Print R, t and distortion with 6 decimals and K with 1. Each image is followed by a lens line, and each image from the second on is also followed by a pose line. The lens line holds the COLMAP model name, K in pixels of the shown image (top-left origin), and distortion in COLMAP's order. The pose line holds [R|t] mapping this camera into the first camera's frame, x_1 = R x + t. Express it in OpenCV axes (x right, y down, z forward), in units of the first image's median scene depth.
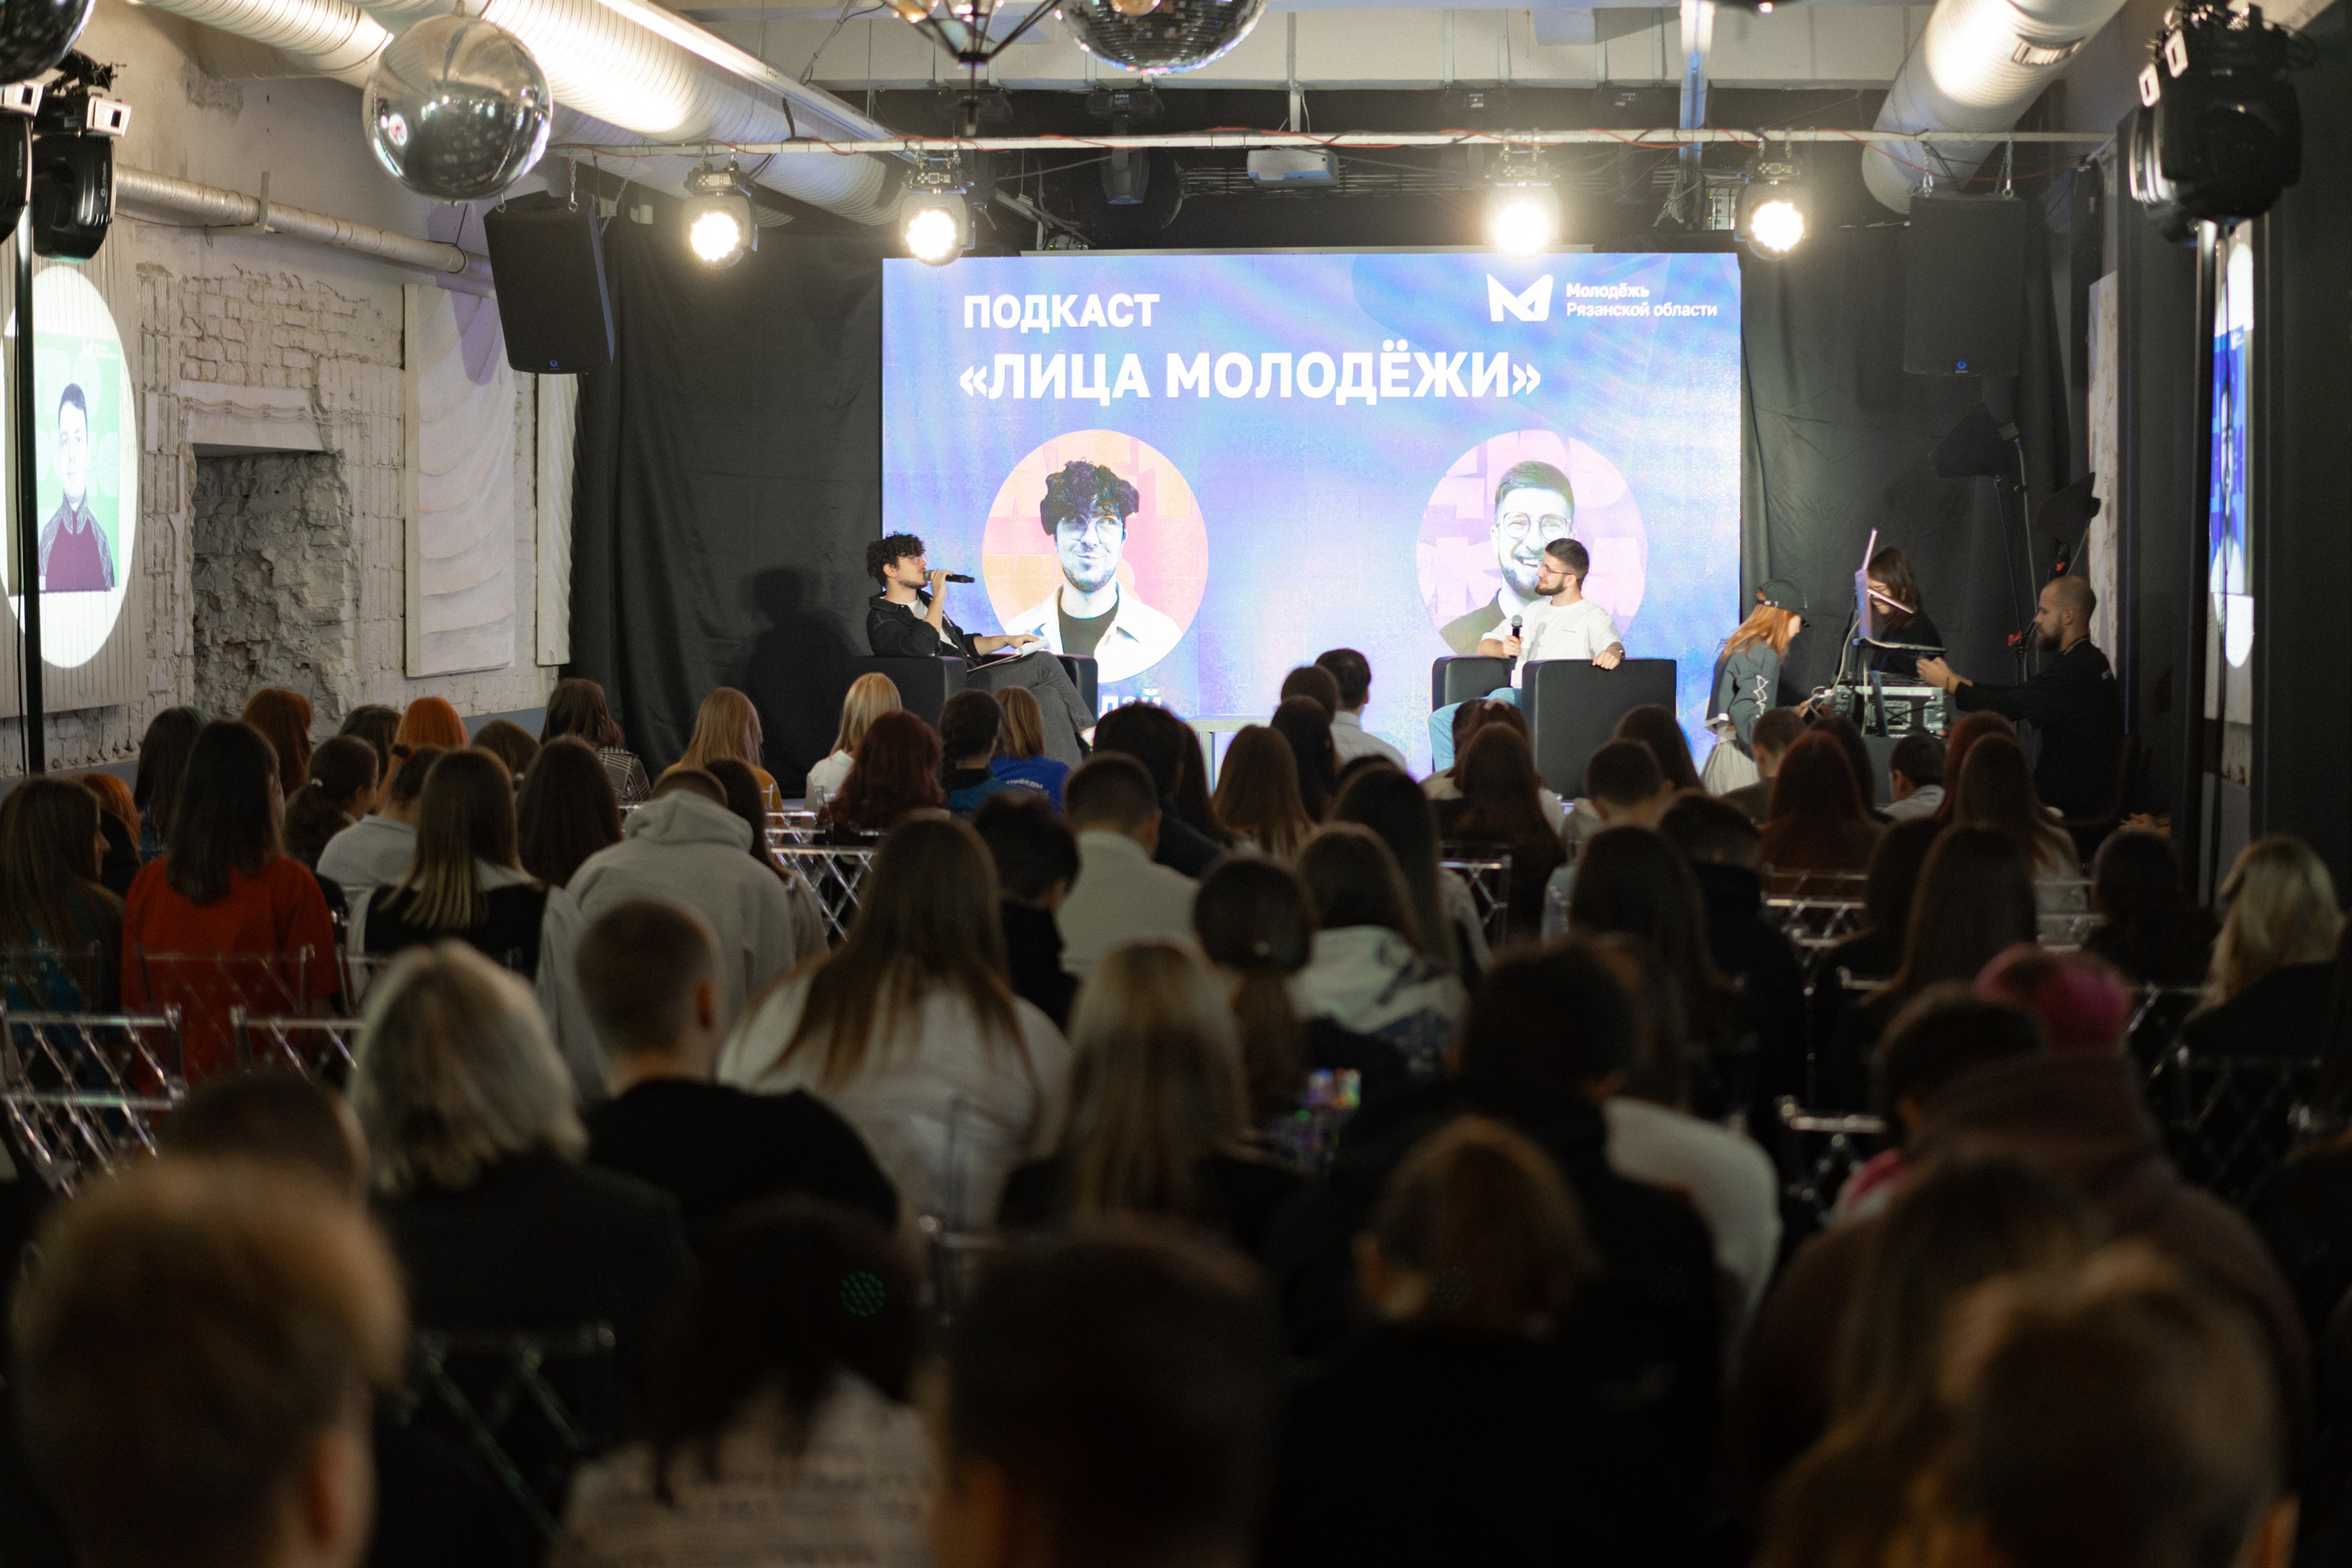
lens RADIAL K [[3820.8, 0, 1174.2], [0, 3820.8, 741.0], [0, 0, 1]] dist [-0.145962, -0.816988]
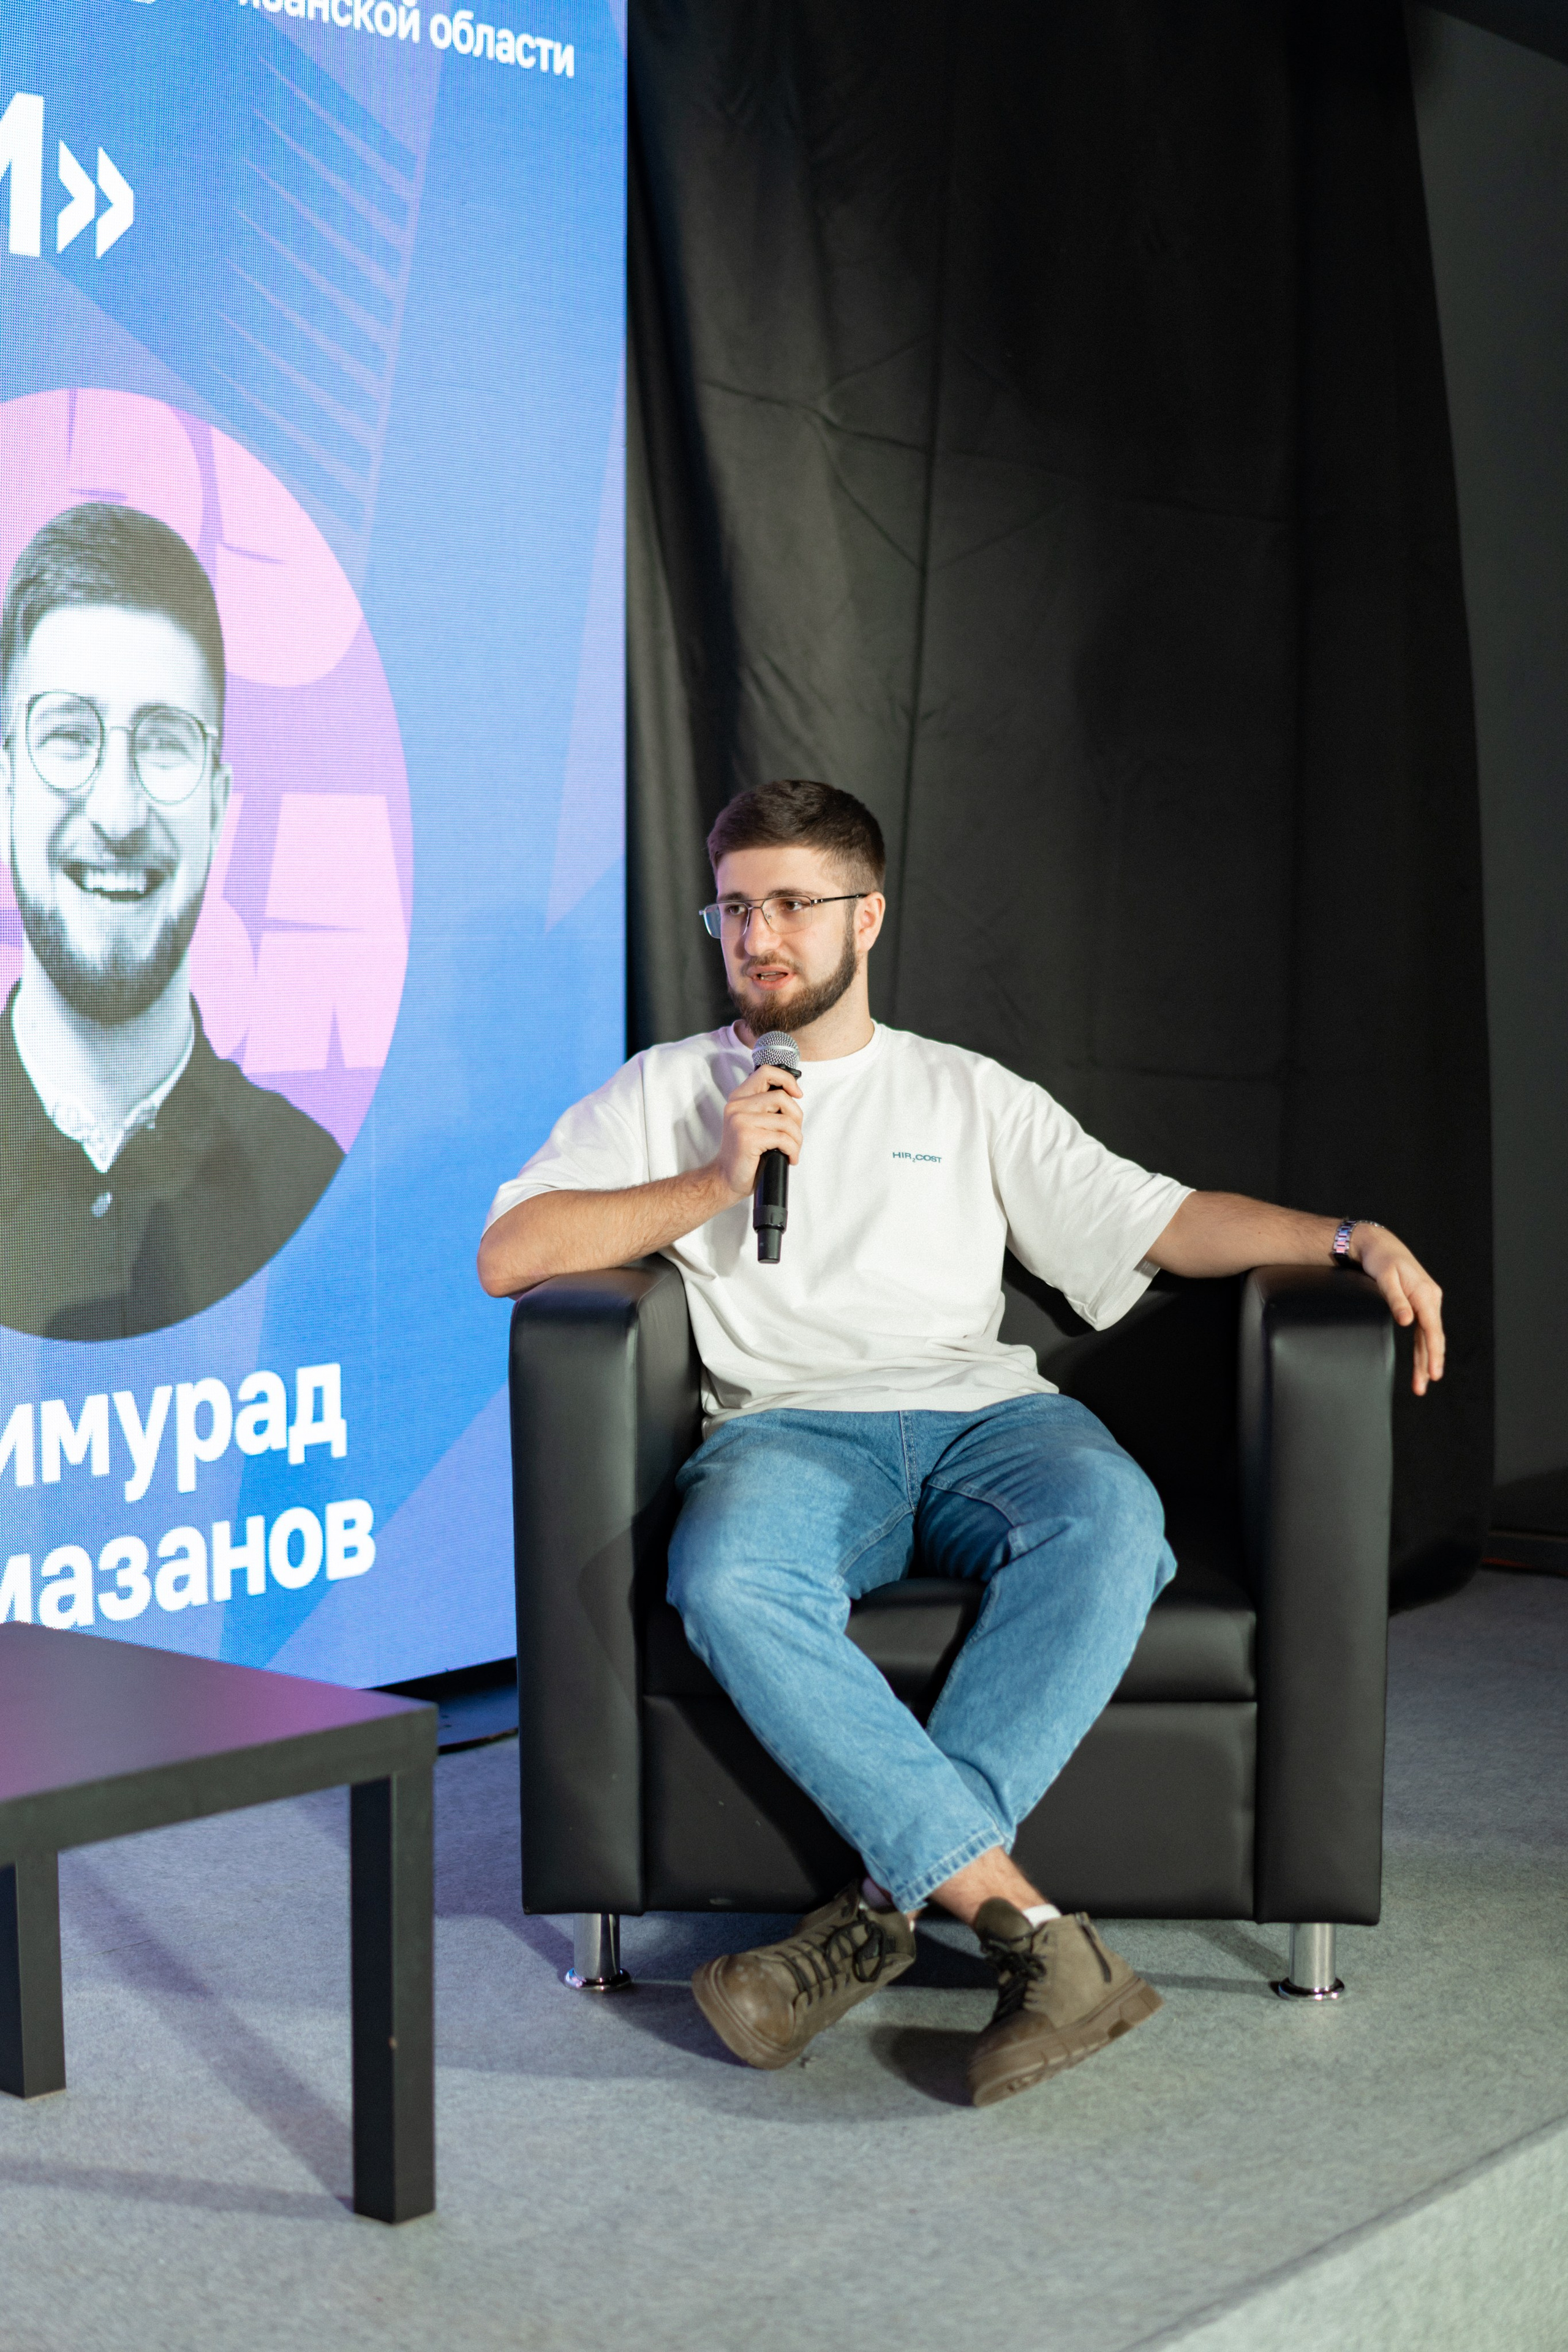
lens RADIAL K [[3773.4, 0, 786.7], [0, 3773.4, 1074.0], [0, 0, 1]] dist [-0.134356, -0.960165]
pose [[0.540643, -0.042546, 0.840176, -0.101991], [0.040531, 0.998878, 0.024502, -0.037702], [-0.840275, 0.020806, 0.541761, 0.812676]]
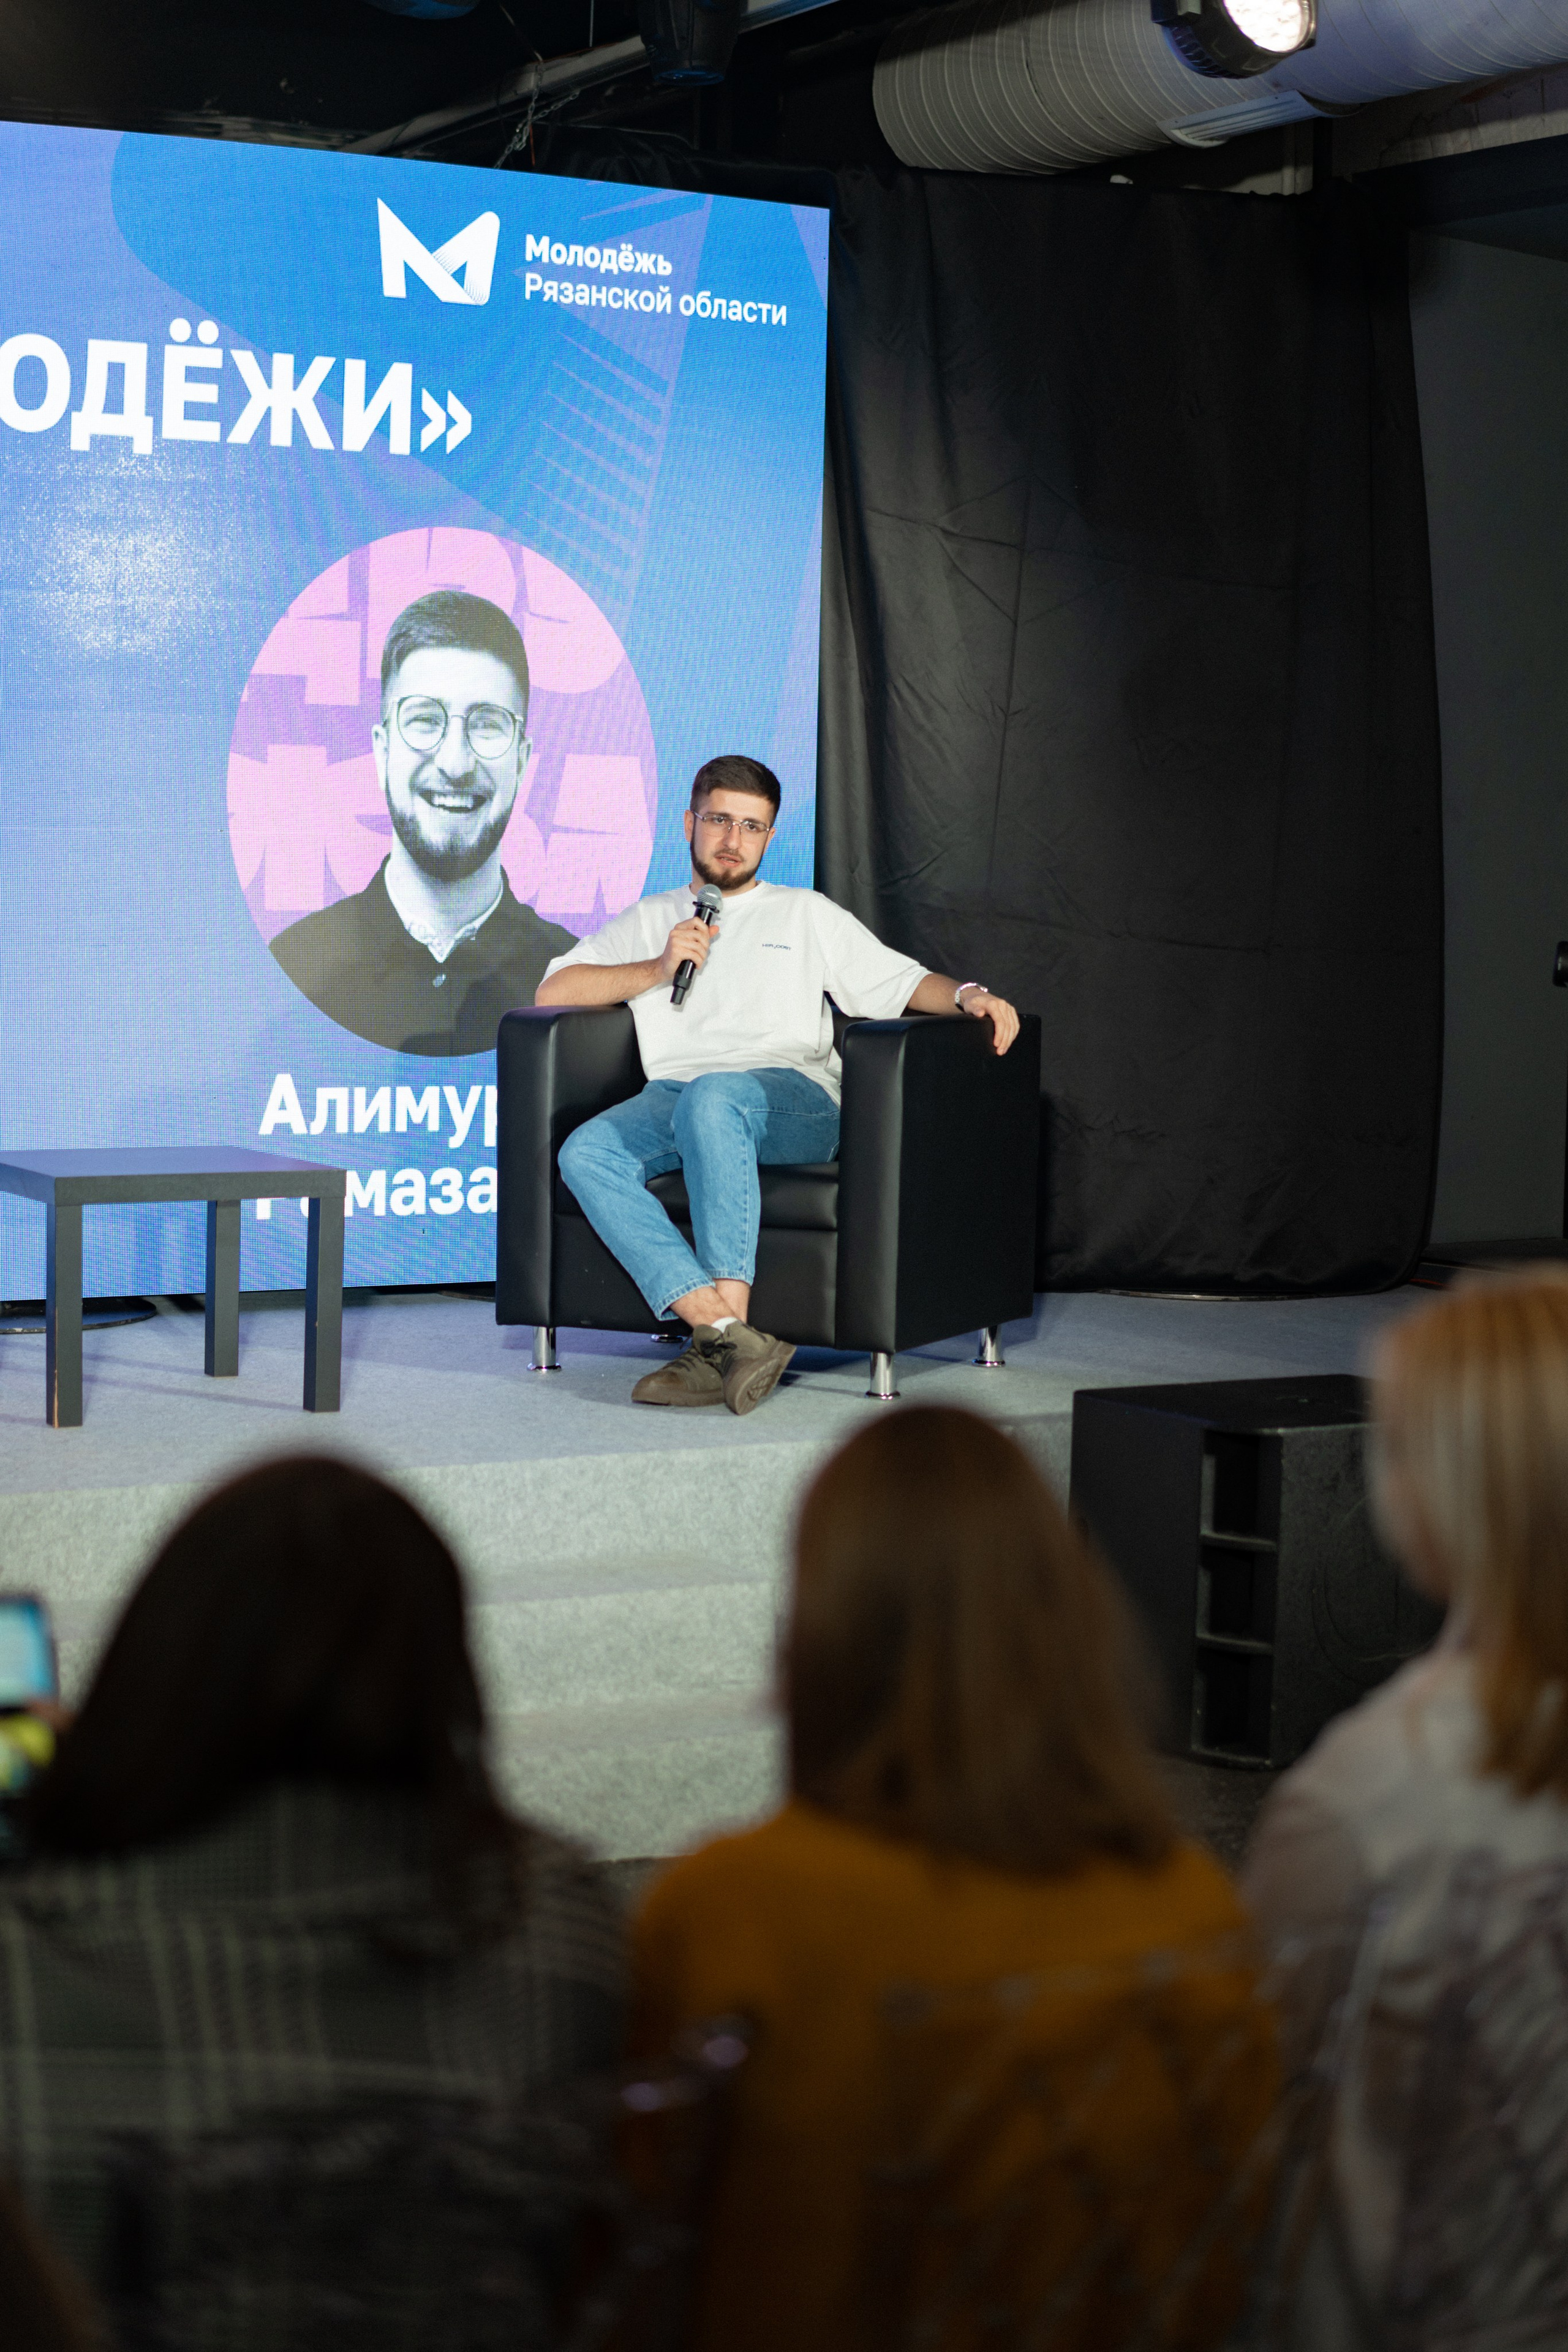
lens RADIAL K [[3786.7, 0, 784.0], [0, 3786.7, 1176.0], [0, 0, 1]] dist [-0.173211, -0.679237]
pose [[0.793805, -0.034254, 0.607207, -0.163299], [0.006812, 0.998851, 0.047442, -0.021791], [-0.608135, -0.033523, 0.793126, 0.590286]]
